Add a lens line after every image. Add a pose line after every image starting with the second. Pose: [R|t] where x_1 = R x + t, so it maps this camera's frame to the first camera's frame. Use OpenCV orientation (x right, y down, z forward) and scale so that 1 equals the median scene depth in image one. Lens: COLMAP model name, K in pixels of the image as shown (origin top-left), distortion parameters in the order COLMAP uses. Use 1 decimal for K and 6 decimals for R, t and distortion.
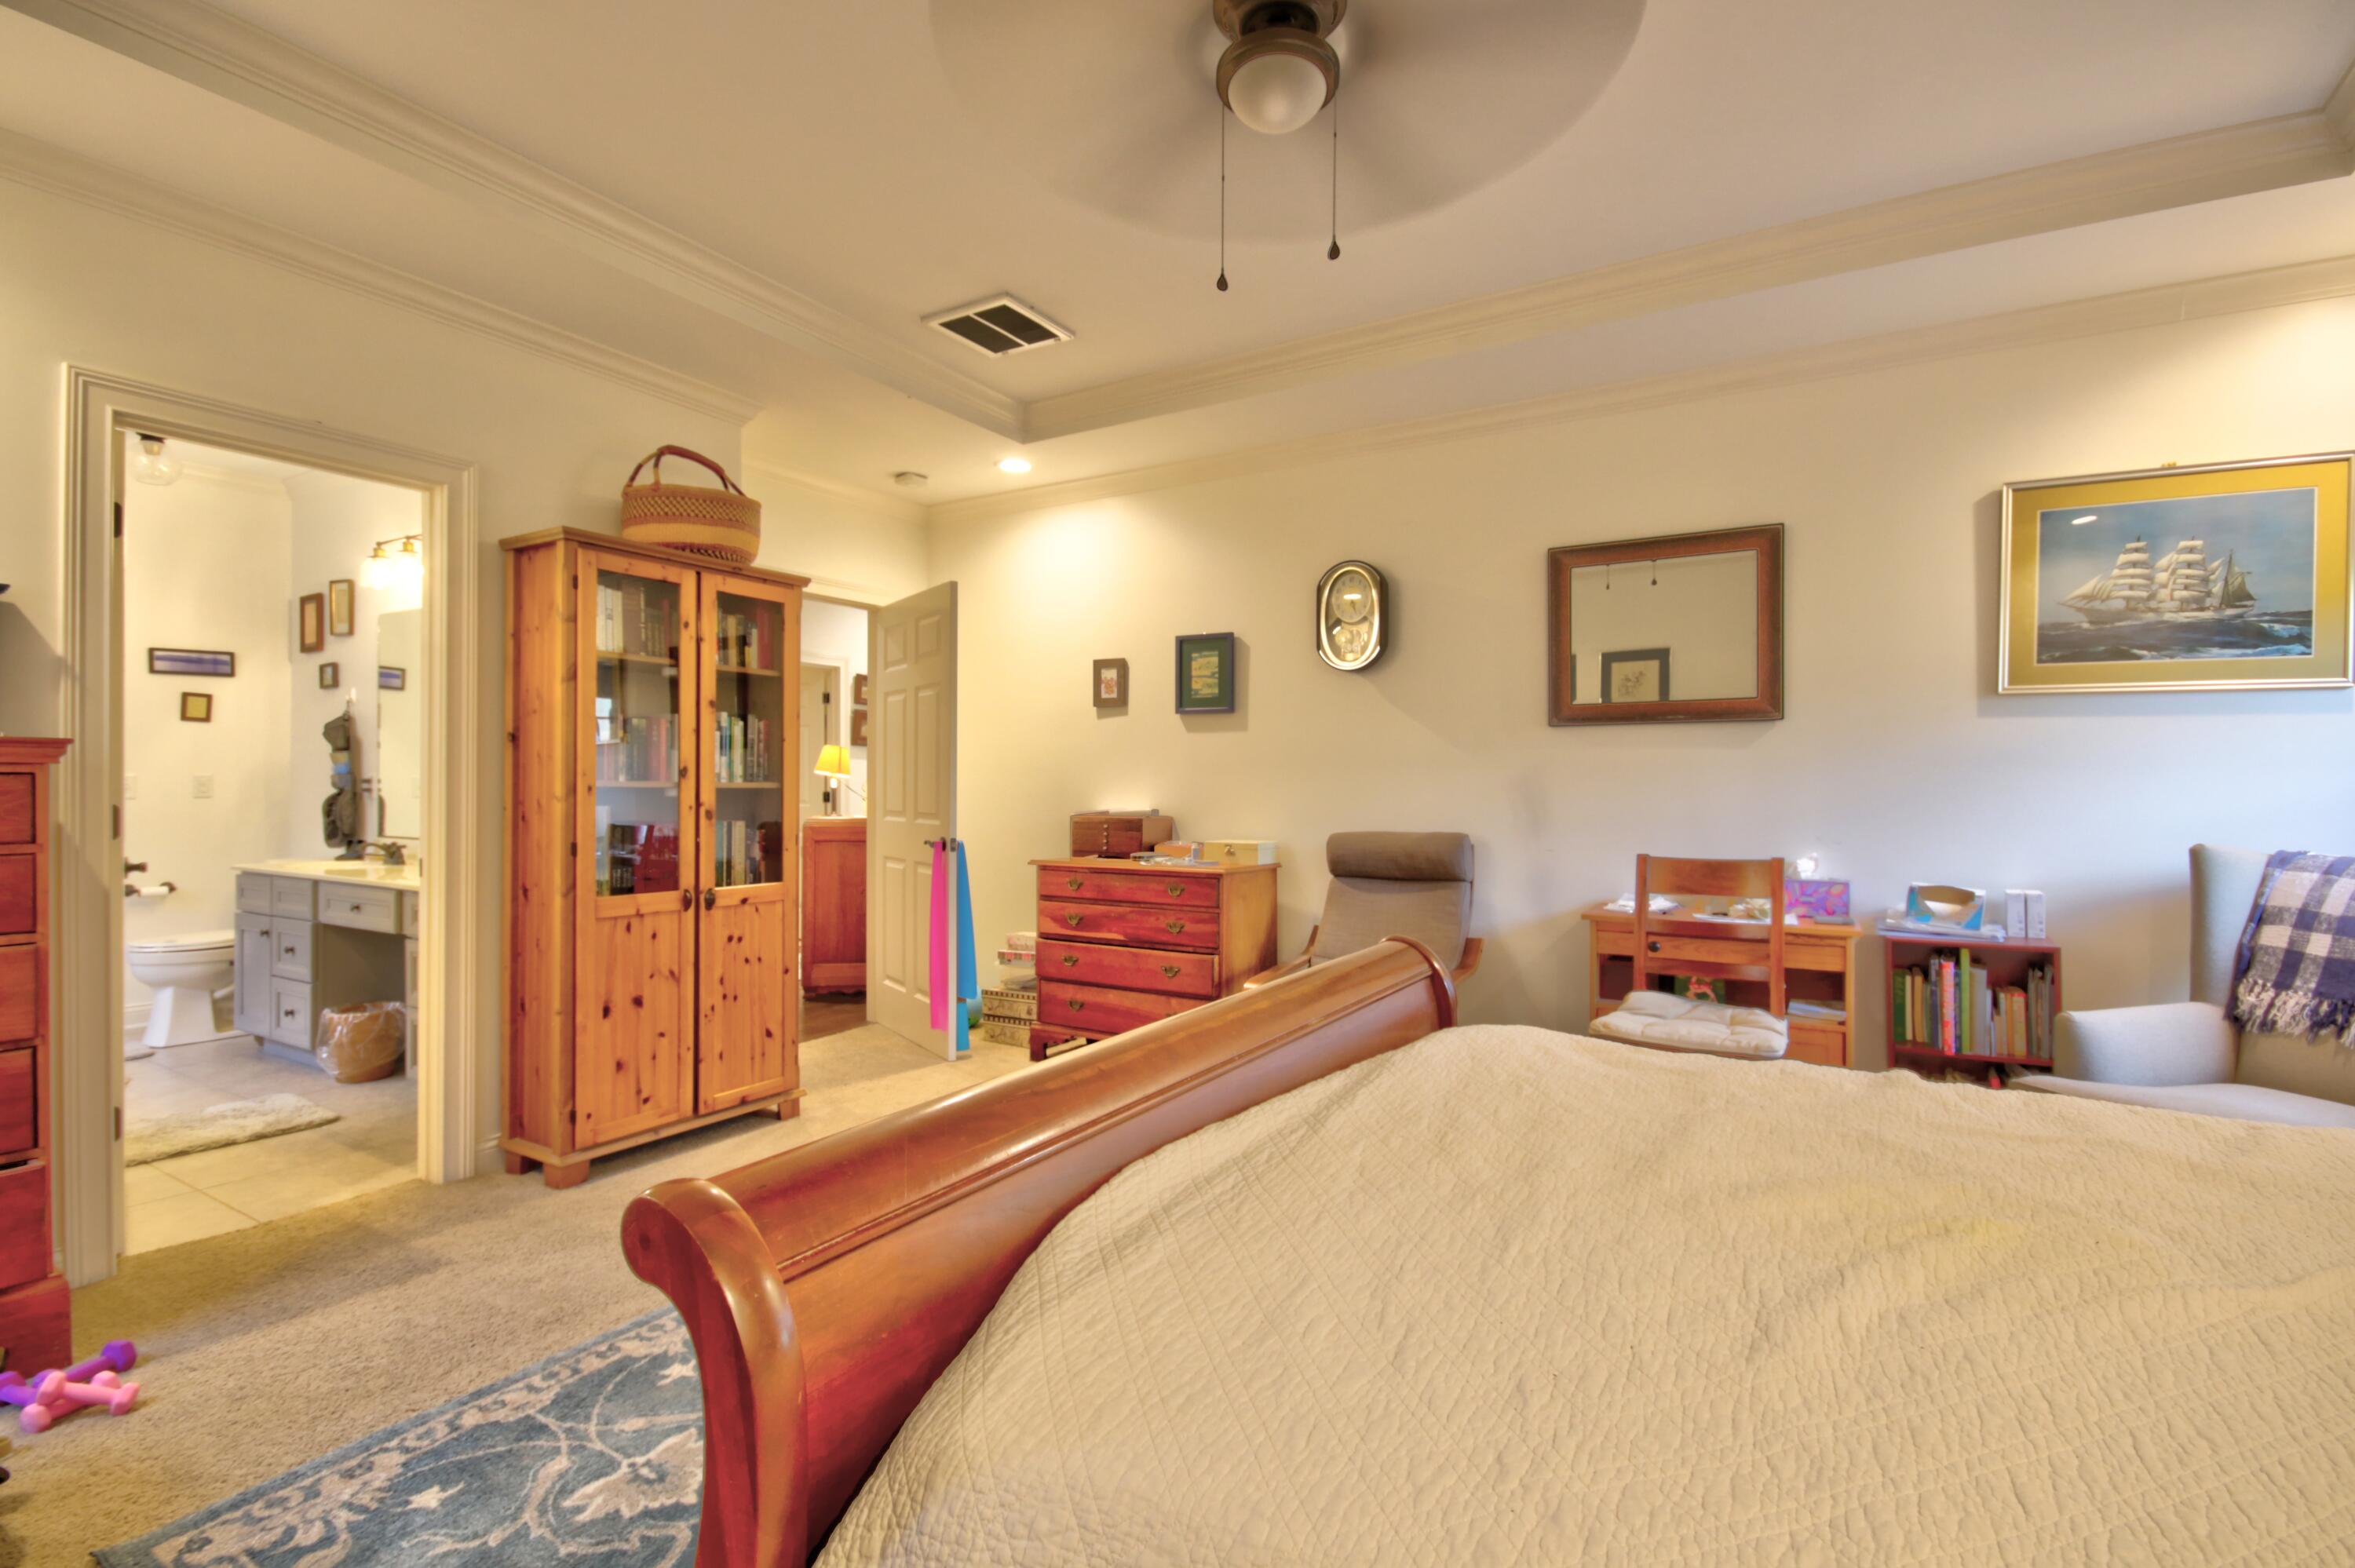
lens RADIAL K [[1081.9, 0, 1171.0], [0, 1081.9, 784.8], [0, 0, 1]] dist [-0.002933, -0.000602]
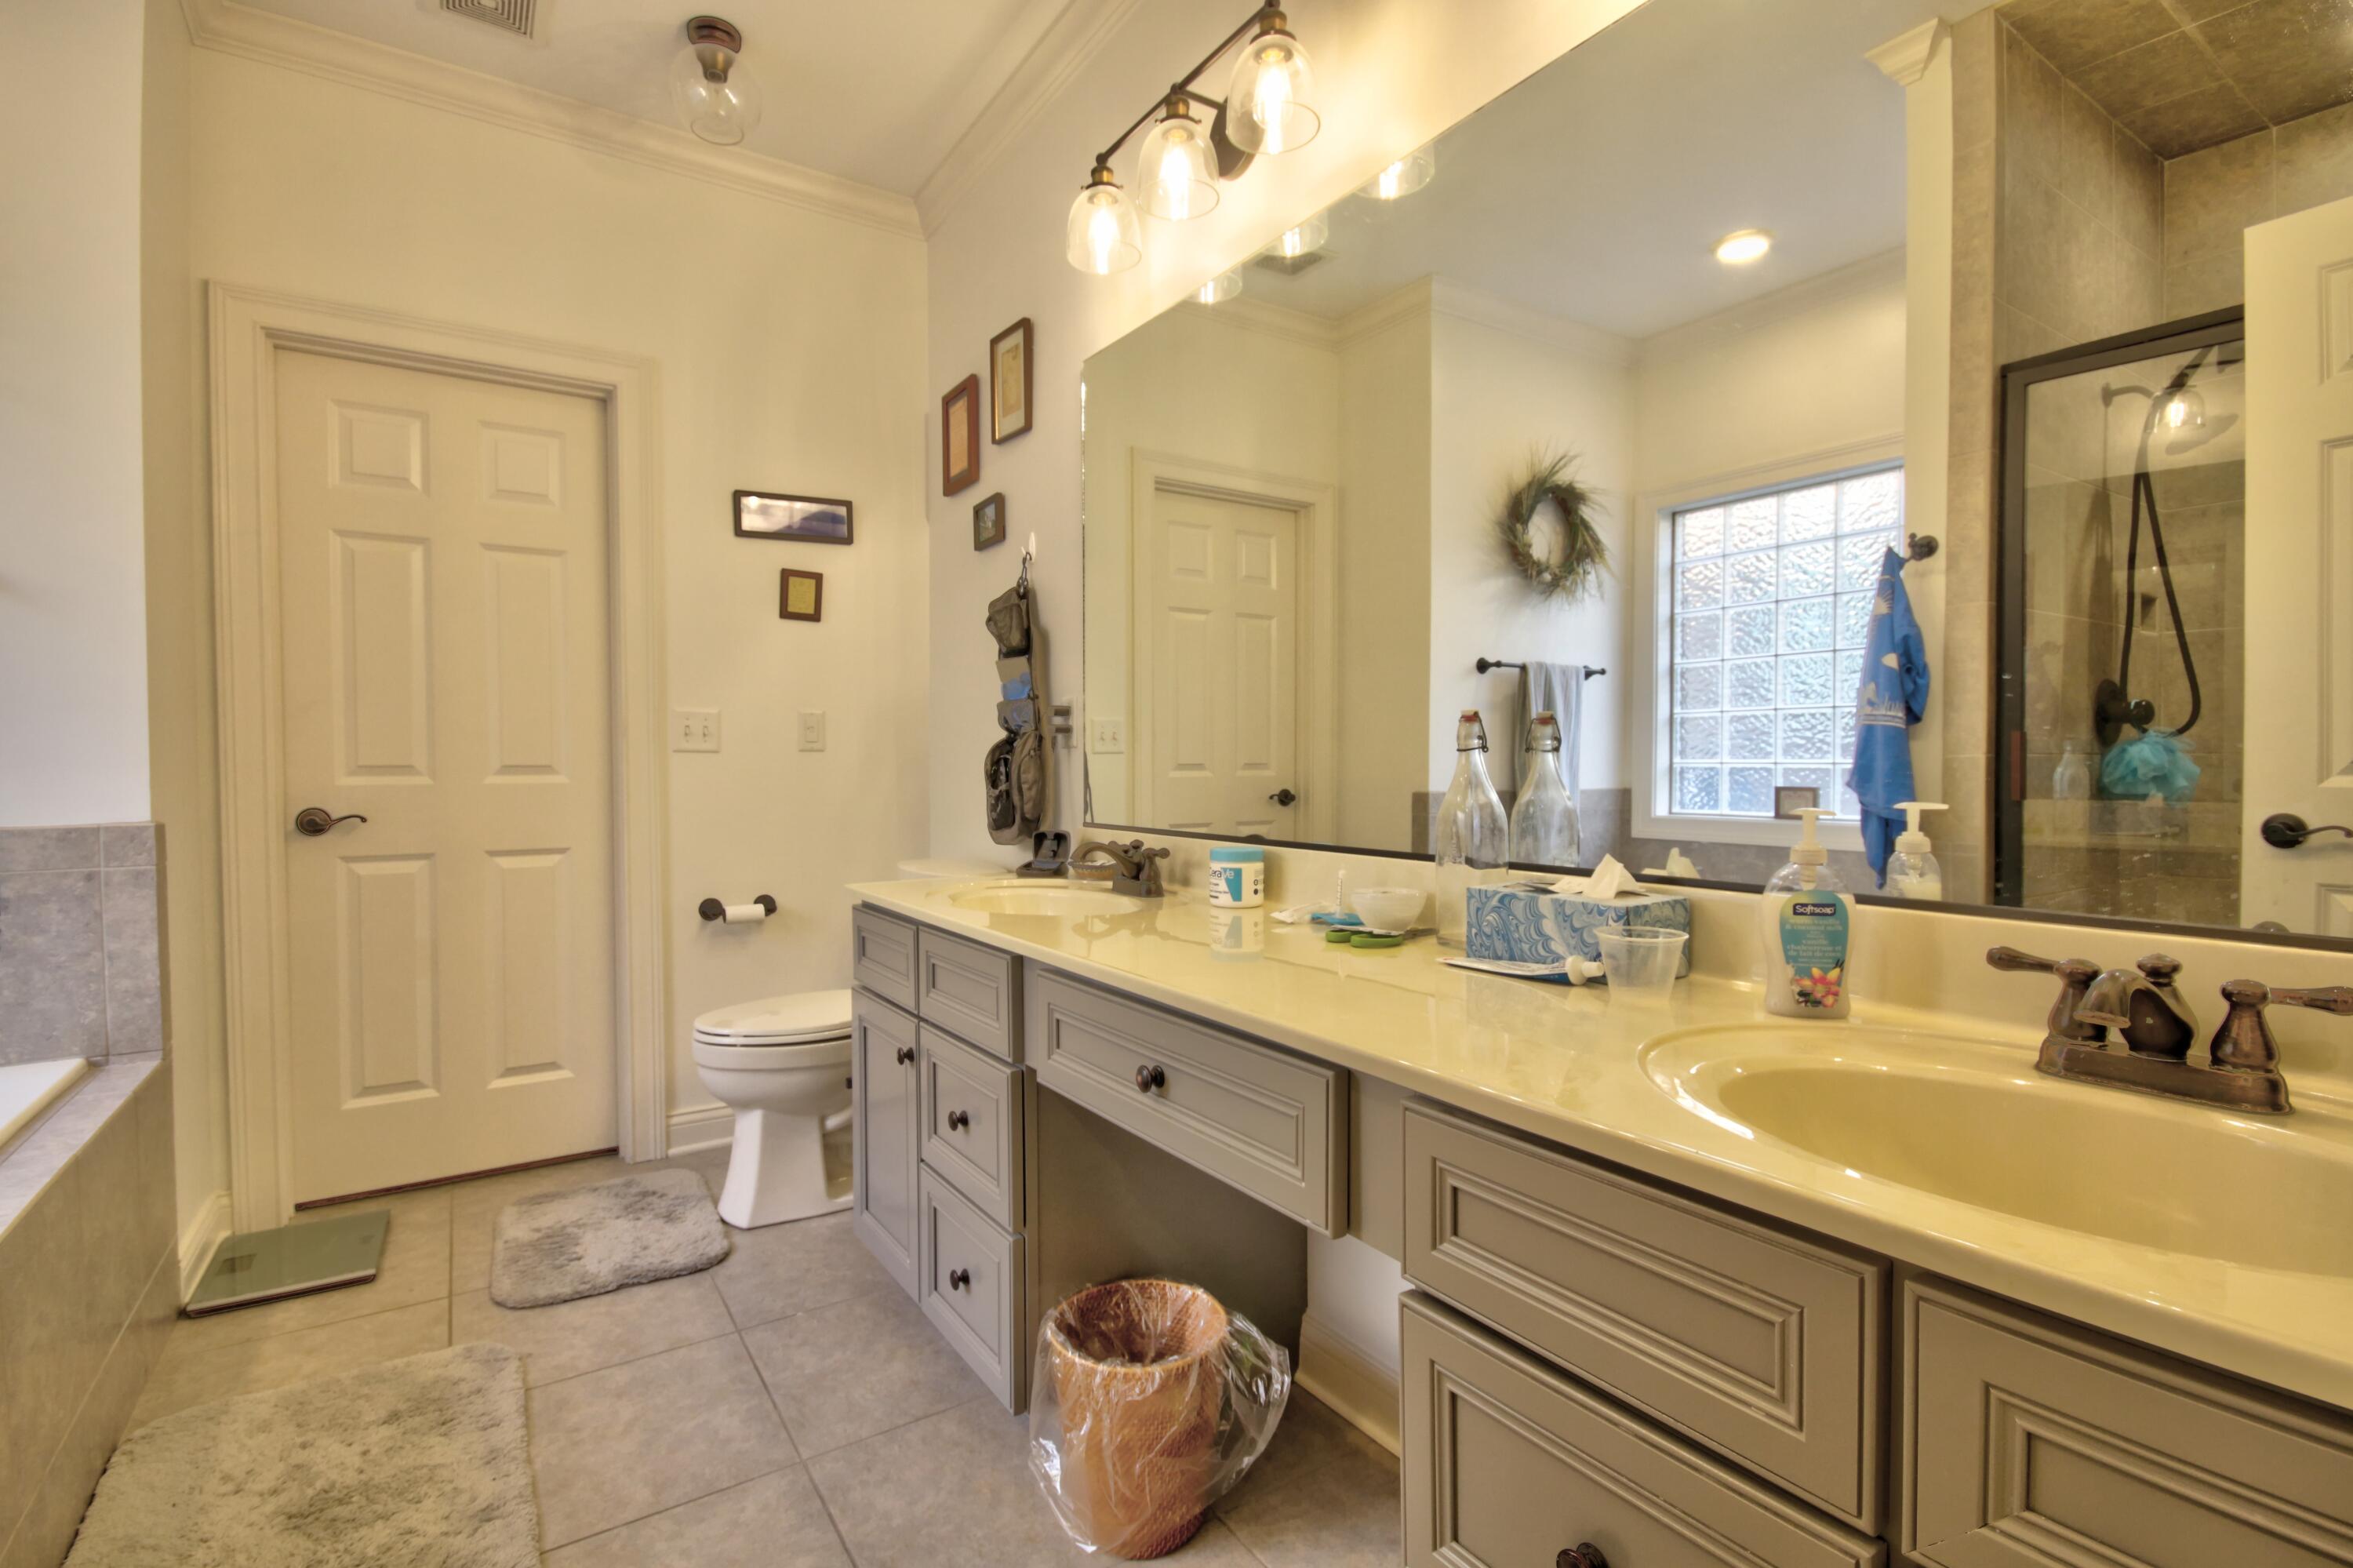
lens RADIAL K [[1081.2, 0, 1170.1], [0, 1081.2, 784.8], [0, 0, 1]] dist [-0.002933, -0.000602]
pose [[0.903337, 0.004746, -0.428905, -0.482762], [0.003642, 0.999818, 0.018732, 0.020473], [0.428916, -0.018483, 0.903155, 0.568364]]
